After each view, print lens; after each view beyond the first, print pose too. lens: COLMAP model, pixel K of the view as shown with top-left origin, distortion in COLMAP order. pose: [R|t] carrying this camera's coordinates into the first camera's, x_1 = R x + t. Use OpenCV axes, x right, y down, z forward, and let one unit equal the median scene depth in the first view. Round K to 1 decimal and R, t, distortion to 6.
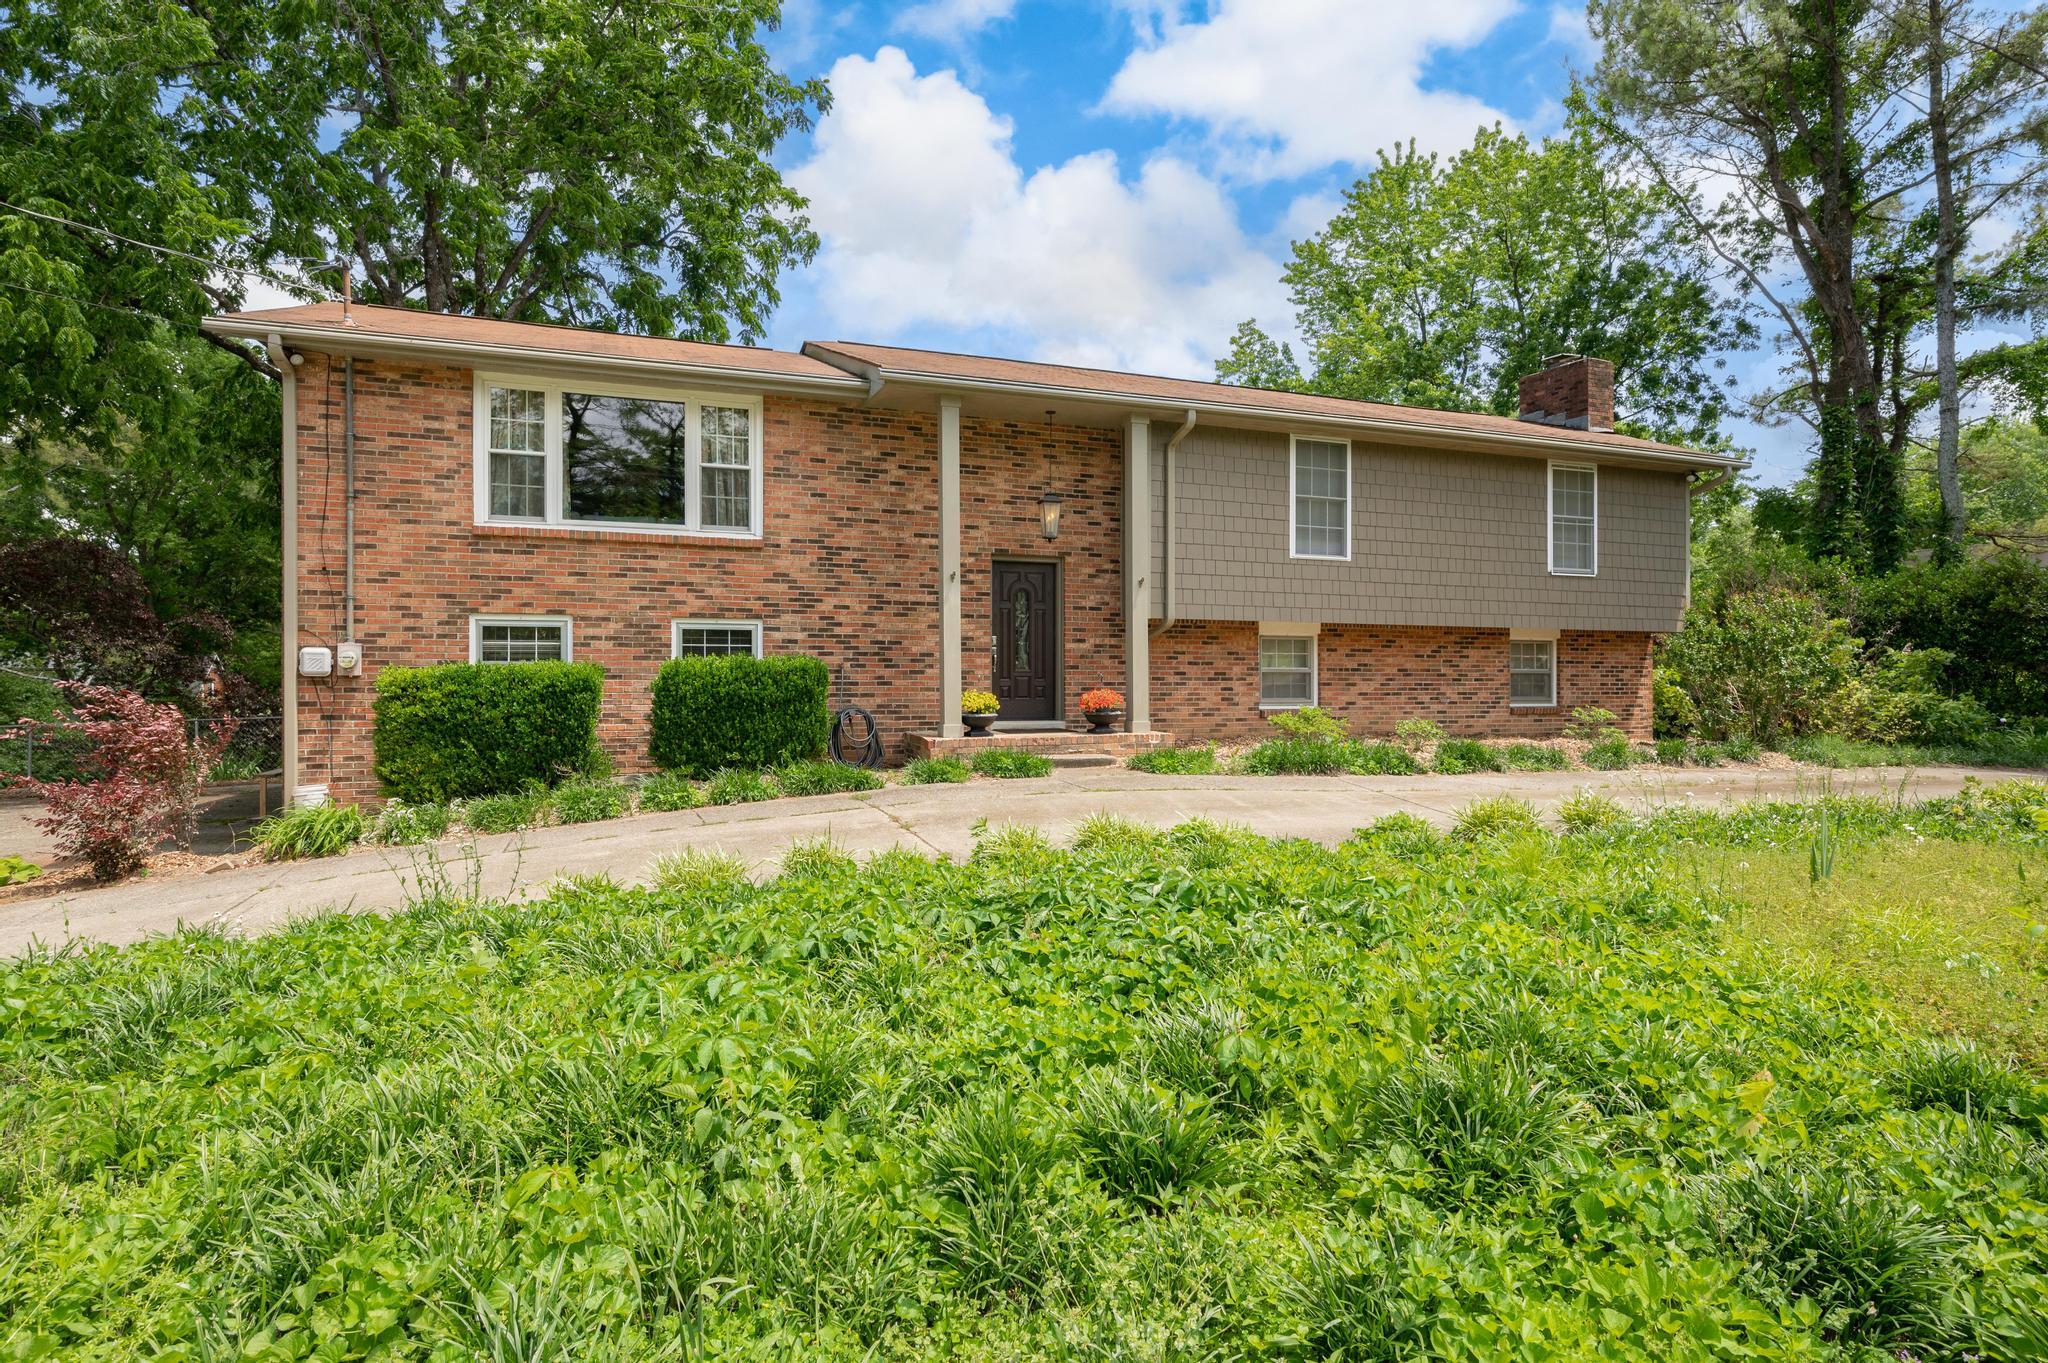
lens RADIAL K [[1138.4, 0, 1020.8], [0, 1138.4, 628.0], [0, 0, 1]] dist [0.001312, 0.002871]
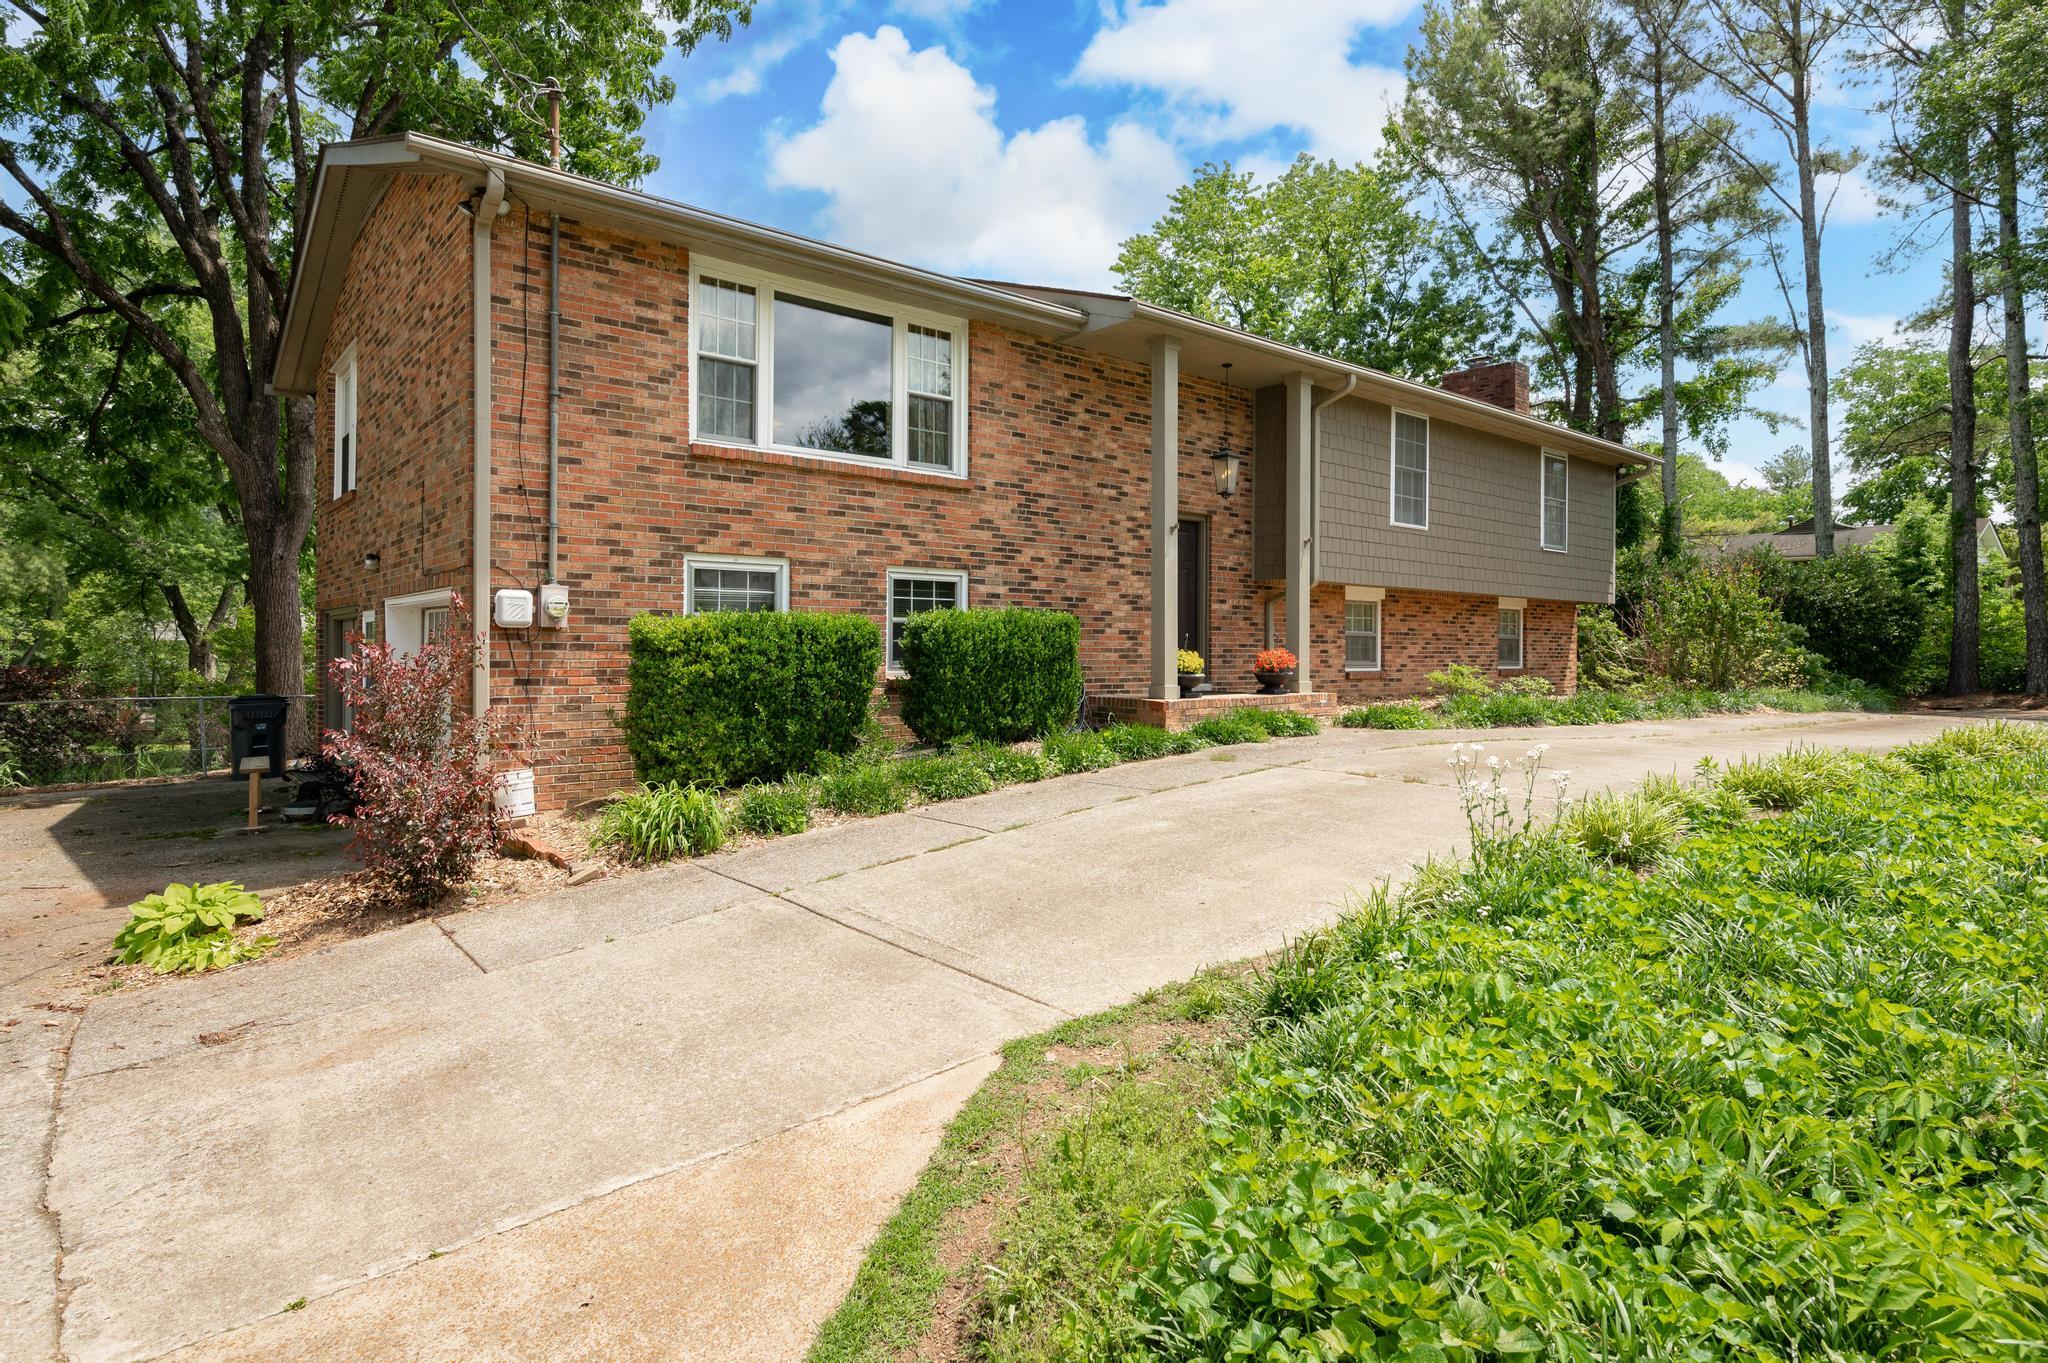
lens RADIAL K [[1138.4, 0, 1020.8], [0, 1138.4, 628.0], [0, 0, 1]] dist [0.001312, 0.002871]
pose [[0.940642, 0.004960, 0.339364, -0.499156], [-0.009438, 0.999889, 0.011546, 0.027274], [-0.339269, -0.014063, 0.940584, 0.150415]]
